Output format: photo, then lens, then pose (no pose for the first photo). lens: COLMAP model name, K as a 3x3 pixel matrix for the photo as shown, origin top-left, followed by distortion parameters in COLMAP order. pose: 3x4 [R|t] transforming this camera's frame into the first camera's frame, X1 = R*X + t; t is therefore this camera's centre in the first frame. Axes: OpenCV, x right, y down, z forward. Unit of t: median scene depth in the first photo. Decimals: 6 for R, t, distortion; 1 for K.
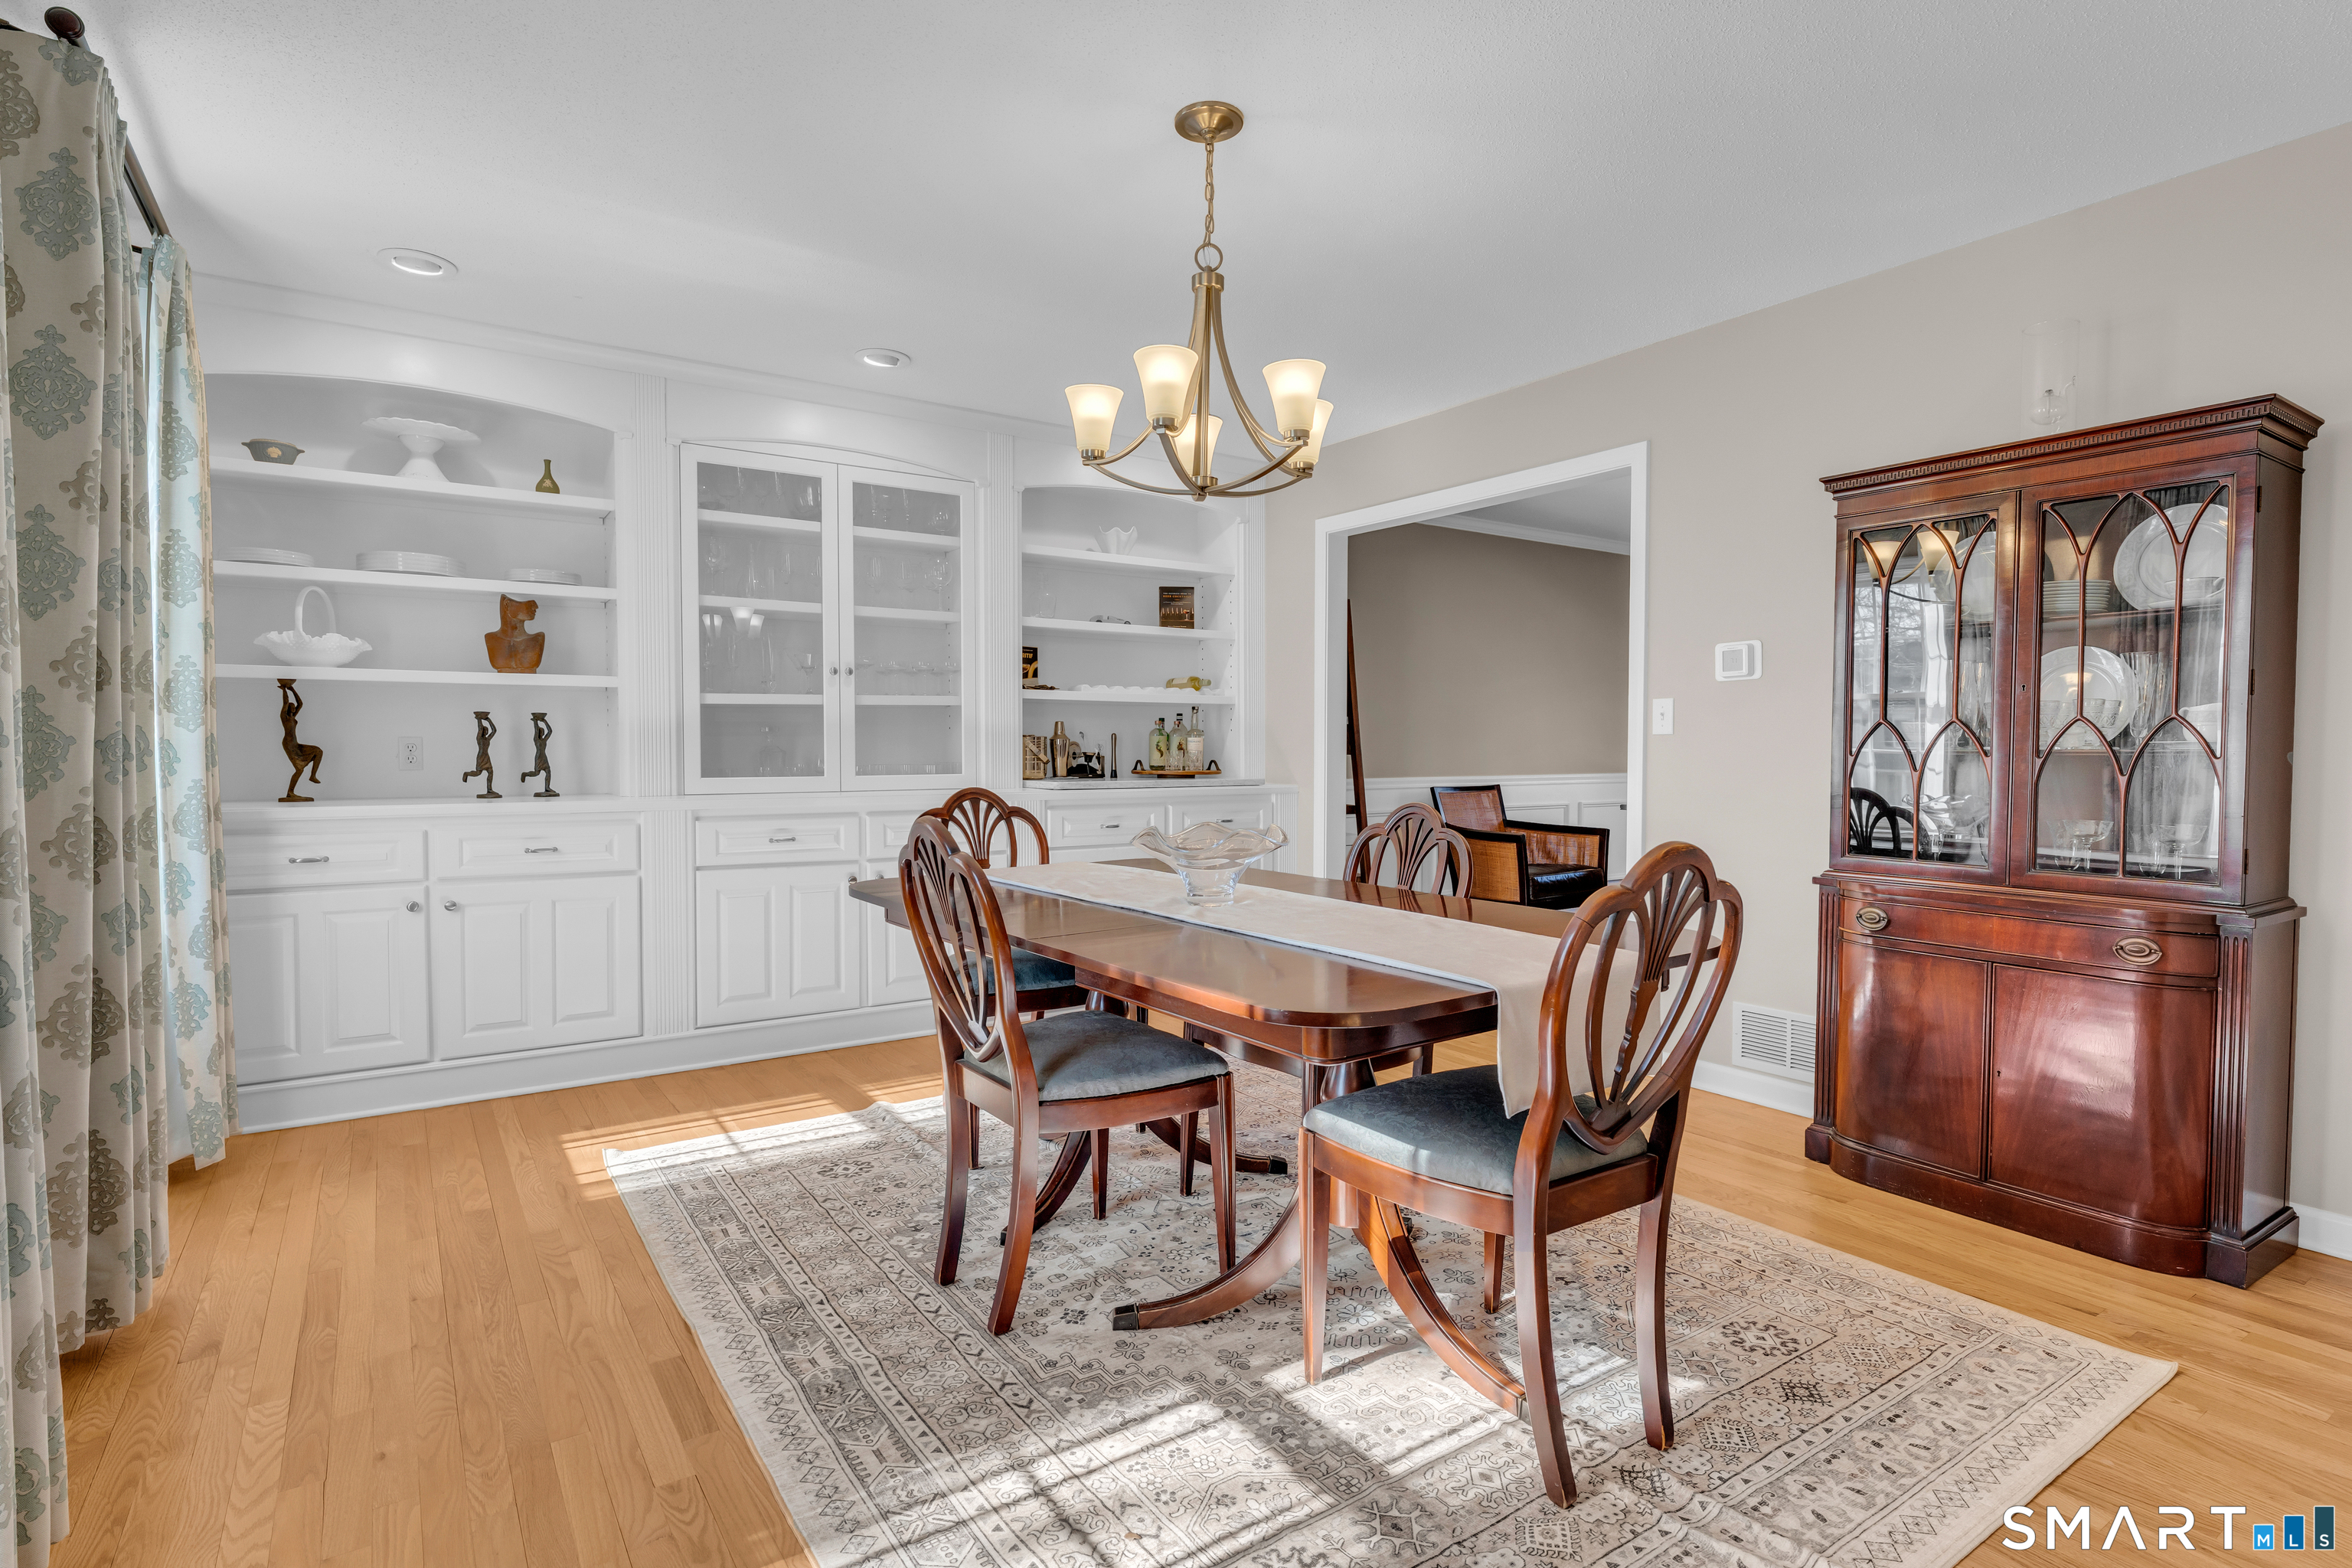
lens RADIAL K [[1159.3, 0, 1162.7], [0, 1159.3, 792.3], [0, 0, 1]] dist [0.005120, 0.000469]
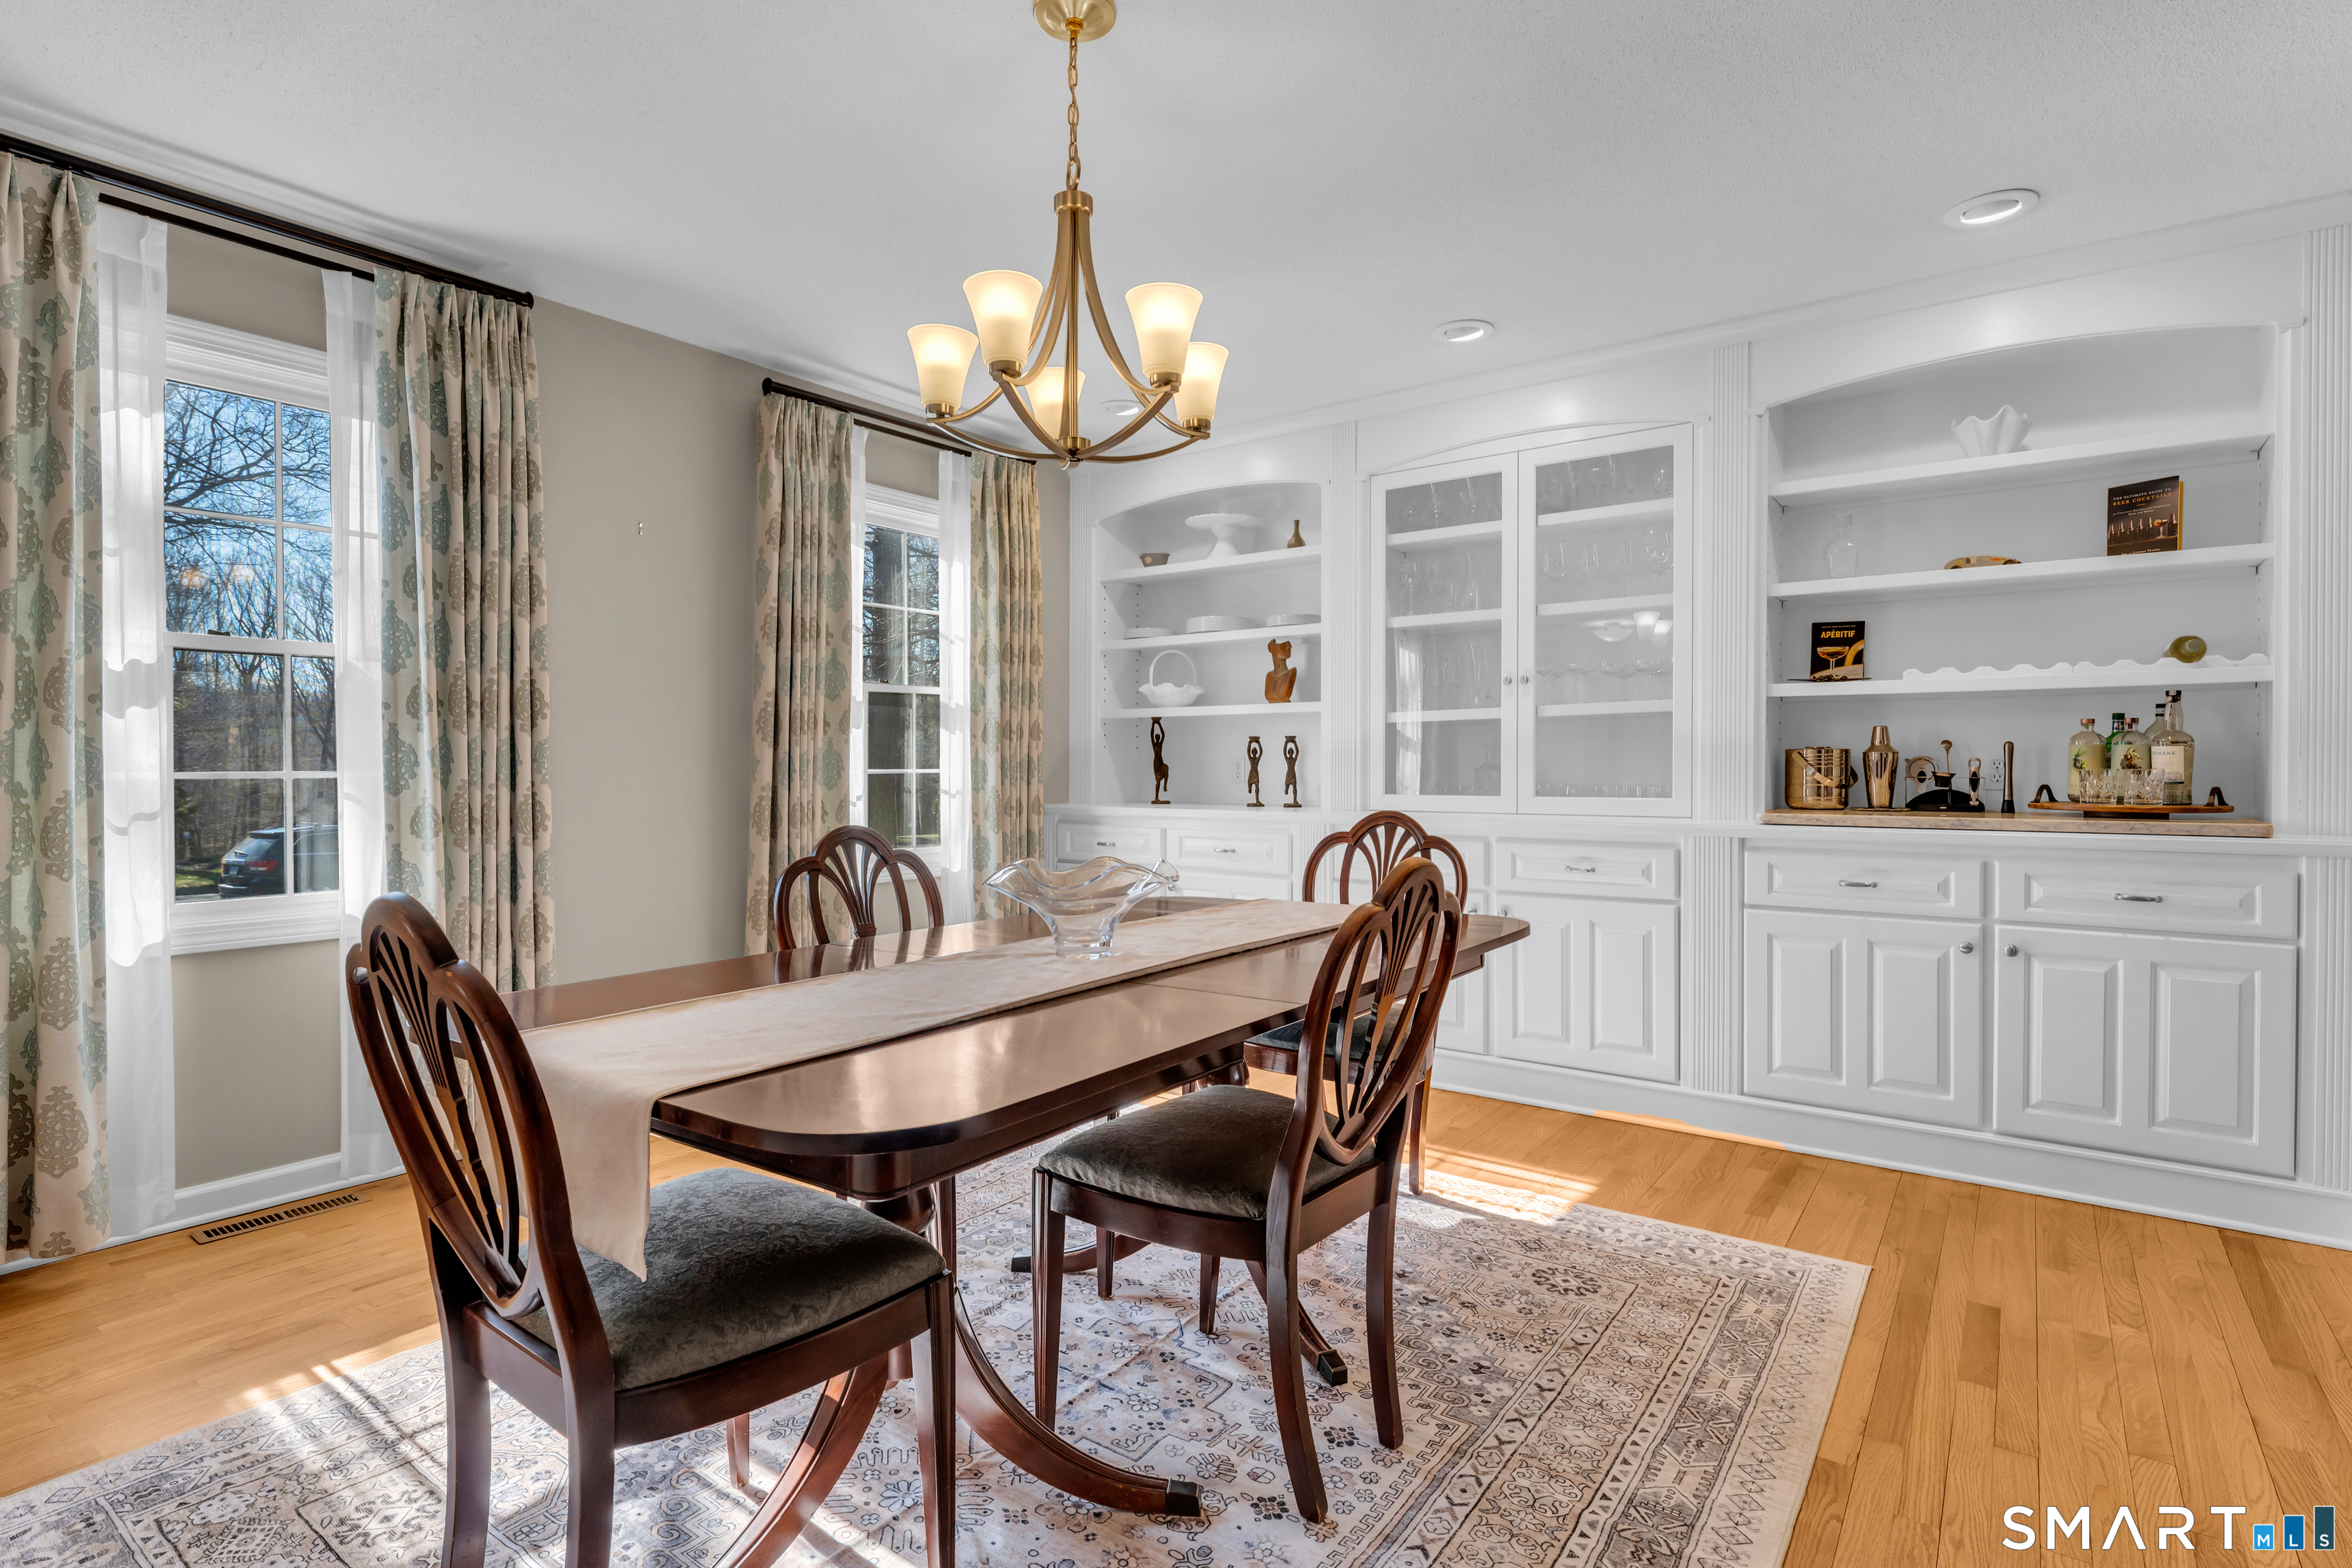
lens RADIAL K [[1159.3, 0, 1166.7], [0, 1159.3, 765.8], [0, 0, 1]] dist [0.005120, 0.000469]
pose [[0.335982, -0.002536, -0.941865, 0.475781], [-0.037431, 0.999170, -0.016043, -0.013719], [0.941124, 0.040646, 0.335609, 0.445634]]
